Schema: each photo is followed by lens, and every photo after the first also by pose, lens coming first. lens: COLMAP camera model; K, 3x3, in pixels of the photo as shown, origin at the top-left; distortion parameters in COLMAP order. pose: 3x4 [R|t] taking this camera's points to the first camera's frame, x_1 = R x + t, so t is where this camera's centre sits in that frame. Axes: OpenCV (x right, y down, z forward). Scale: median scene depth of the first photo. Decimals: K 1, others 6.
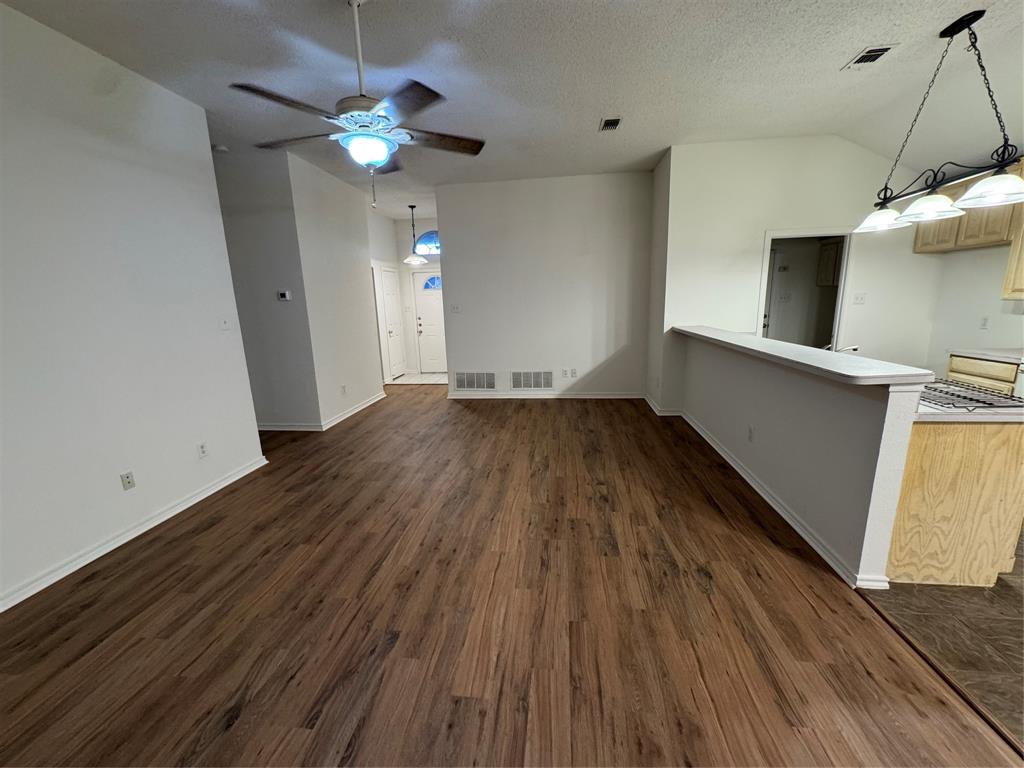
lens RADIAL K [[408.9, 0, 512.2], [0, 408.9, 385.4], [0, 0, 1]] dist [-0.004263, 0.000378]
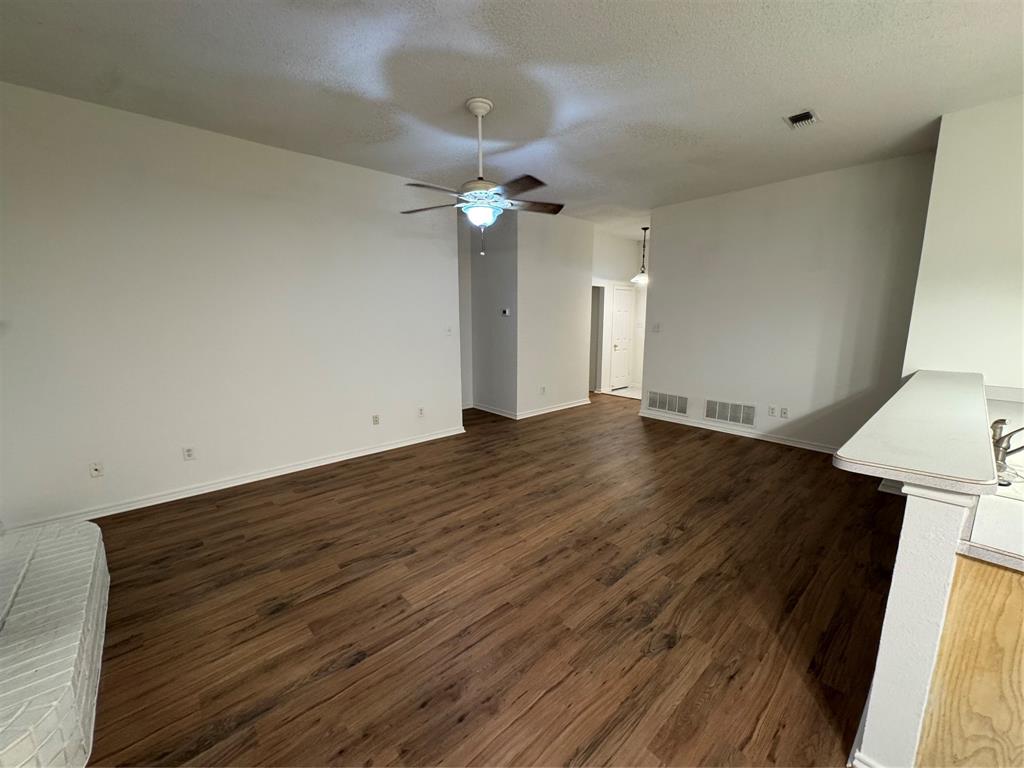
lens RADIAL K [[408.9, 0, 510.8], [0, 408.9, 385.9], [0, 0, 1]] dist [-0.004263, 0.000378]
pose [[0.750416, 0.142292, -0.645467, 0.635050], [-0.158839, 0.986757, 0.032863, -0.057719], [0.641596, 0.077865, 0.763080, 0.048581]]
